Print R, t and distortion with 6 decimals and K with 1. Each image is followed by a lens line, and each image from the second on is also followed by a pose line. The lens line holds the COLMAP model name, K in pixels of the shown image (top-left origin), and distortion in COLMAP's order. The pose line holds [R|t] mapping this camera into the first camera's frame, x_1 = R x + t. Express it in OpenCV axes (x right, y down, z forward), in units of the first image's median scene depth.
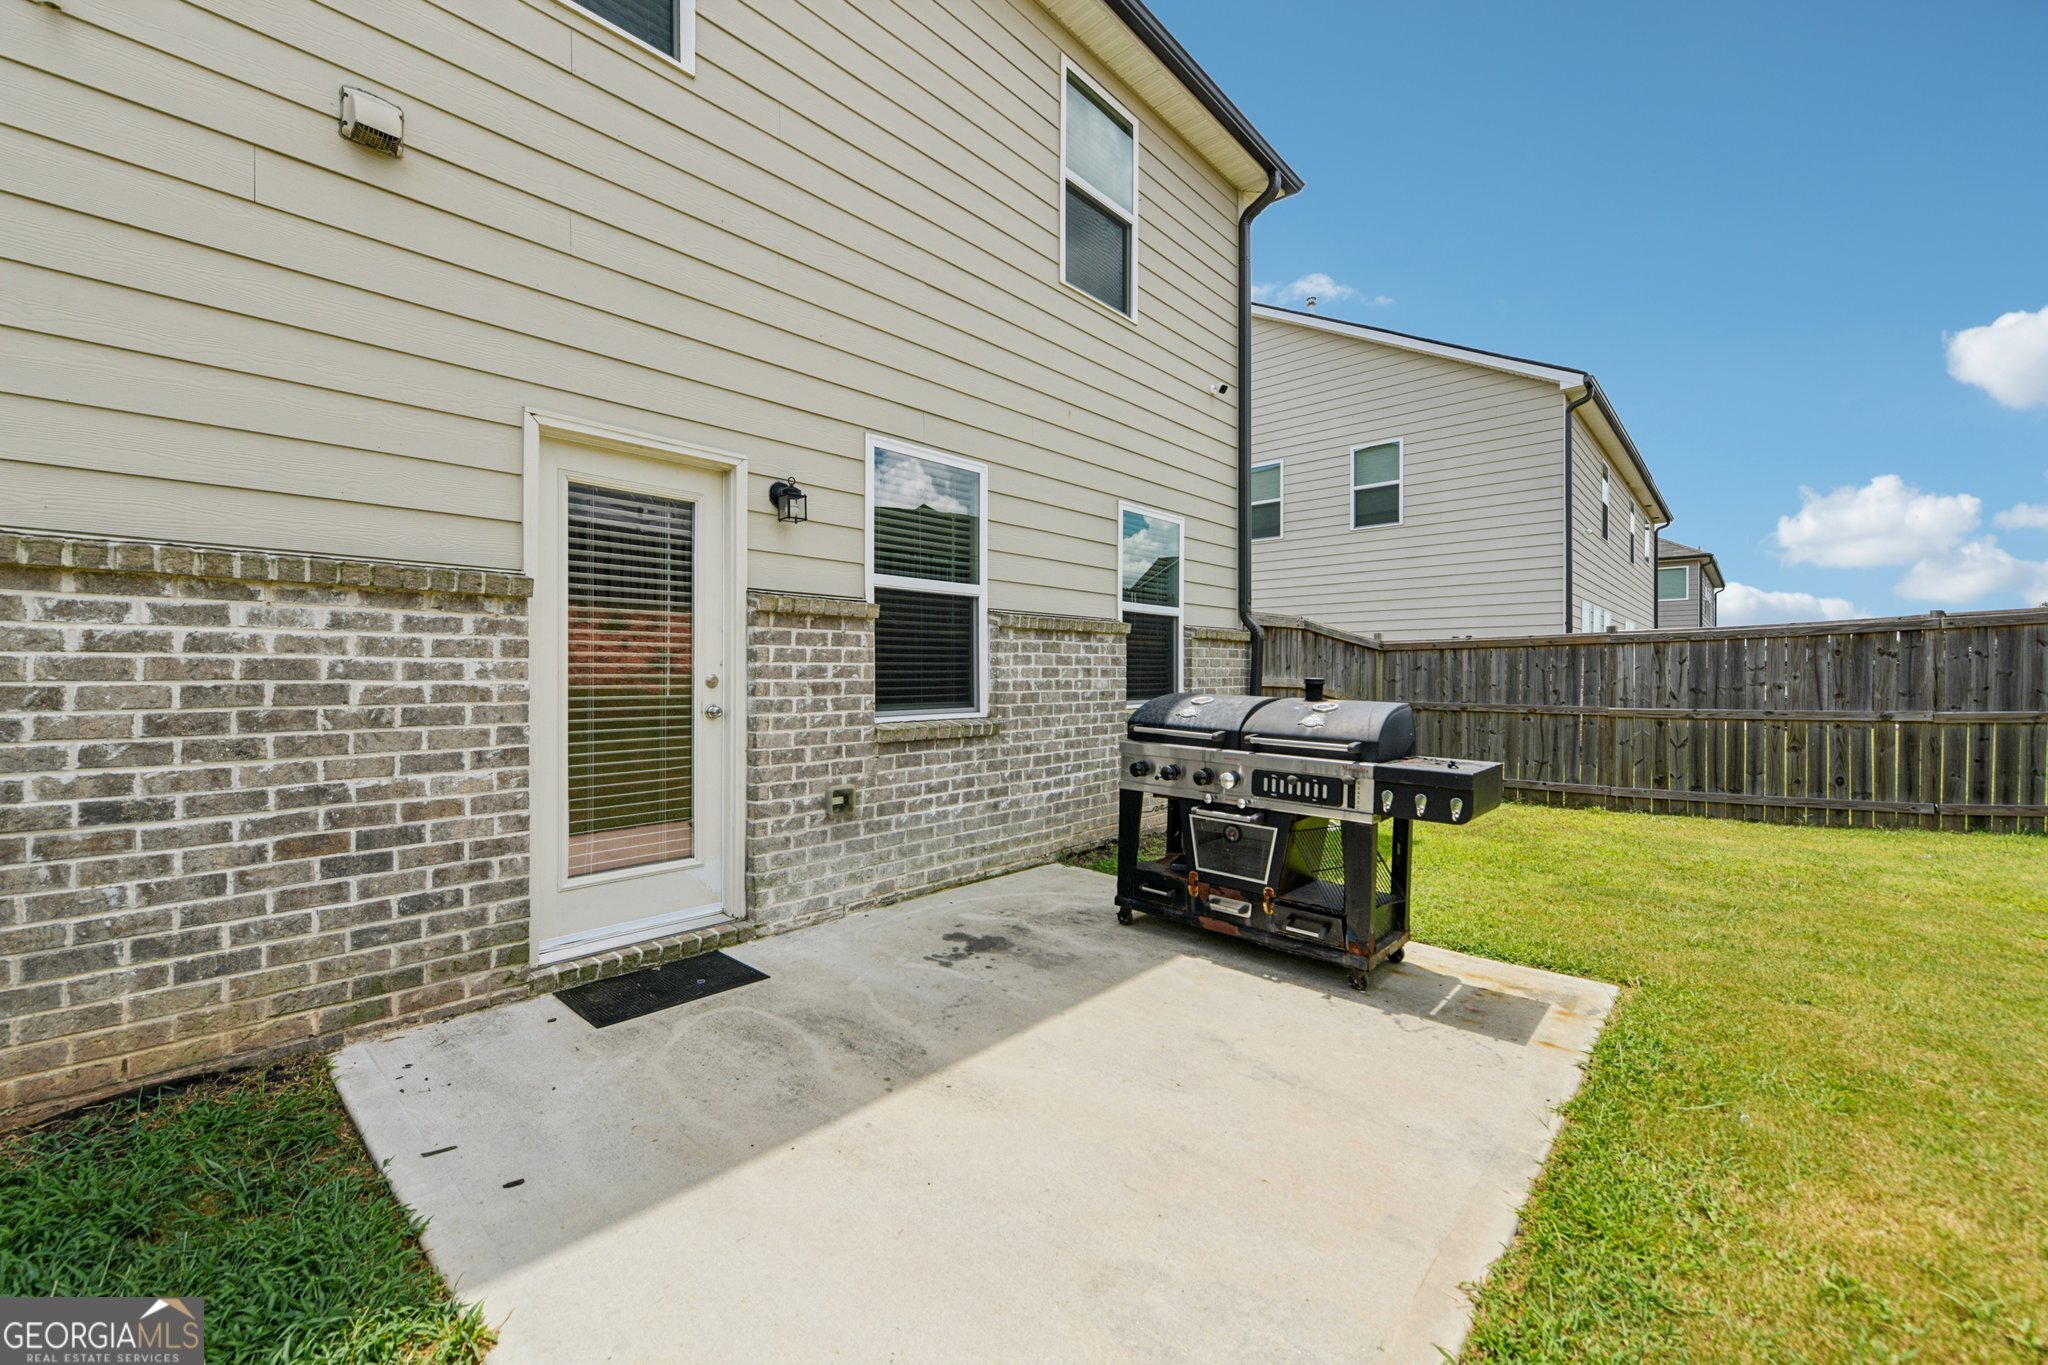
lens RADIAL K [[829.0, 0, 1020.5], [0, 829.0, 678.0], [0, 0, 1]] dist [-0.008943, -0.000286]
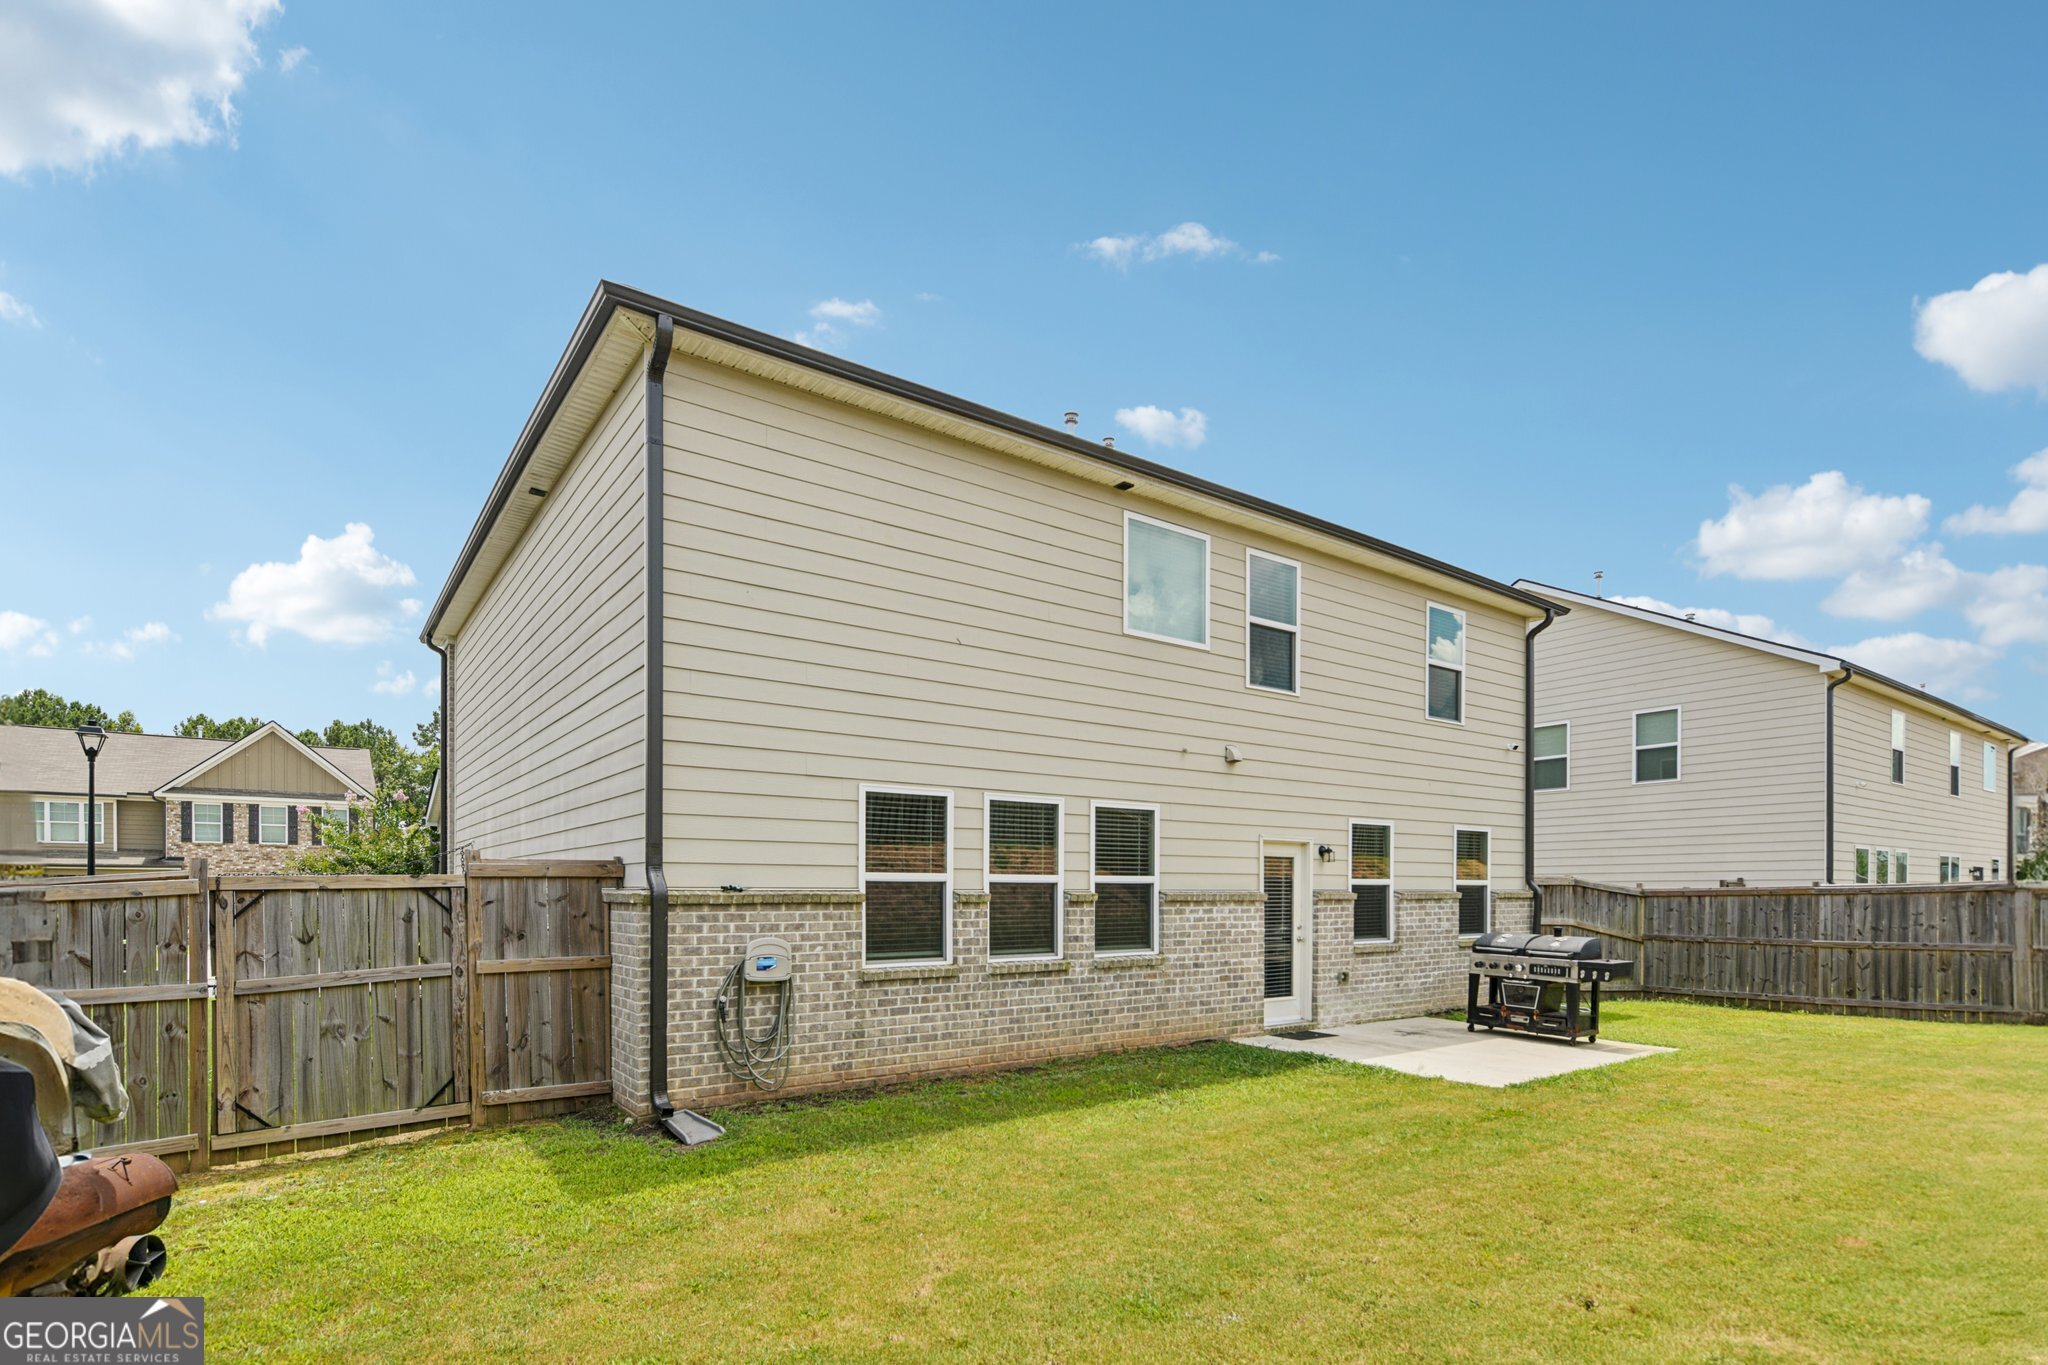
lens RADIAL K [[1007.6, 0, 1024.2], [0, 1007.6, 893.0], [0, 0, 1]] dist [0.003235, 0.000040]
pose [[0.978422, -0.002024, -0.206605, -0.347197], [0.001044, 0.999988, -0.004853, -0.053715], [0.206612, 0.004533, 0.978412, -1.365934]]
